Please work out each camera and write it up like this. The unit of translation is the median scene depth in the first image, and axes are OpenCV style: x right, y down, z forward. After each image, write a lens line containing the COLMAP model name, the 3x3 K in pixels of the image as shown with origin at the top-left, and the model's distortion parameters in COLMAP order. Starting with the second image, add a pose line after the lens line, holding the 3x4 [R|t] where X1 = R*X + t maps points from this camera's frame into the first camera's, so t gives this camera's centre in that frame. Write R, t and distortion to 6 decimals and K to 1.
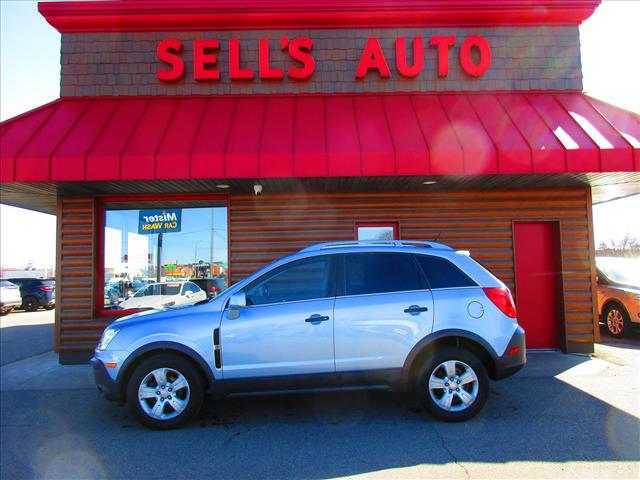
lens RADIAL K [[476.8, 0, 322.0], [0, 476.8, 241.0], [0, 0, 1]] dist [0.007860, 0.008253]
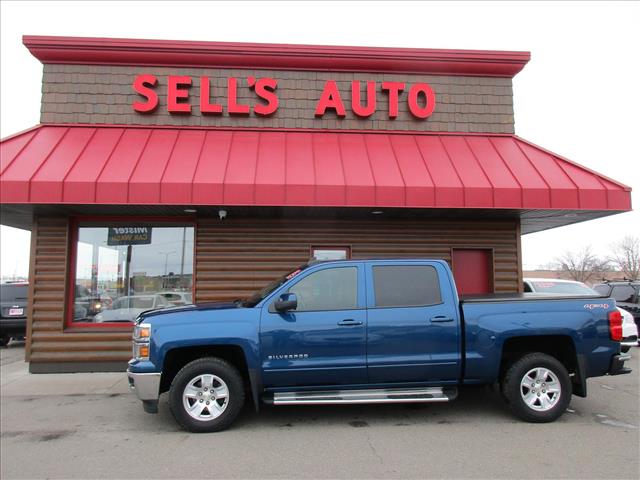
lens RADIAL K [[476.8, 0, 321.6], [0, 476.8, 240.7], [0, 0, 1]] dist [0.007860, 0.008253]
pose [[0.998160, 0.024583, 0.055425, 0.031362], [-0.022782, 0.999199, -0.032895, -0.014872], [-0.056190, 0.031572, 0.997921, -0.101339]]
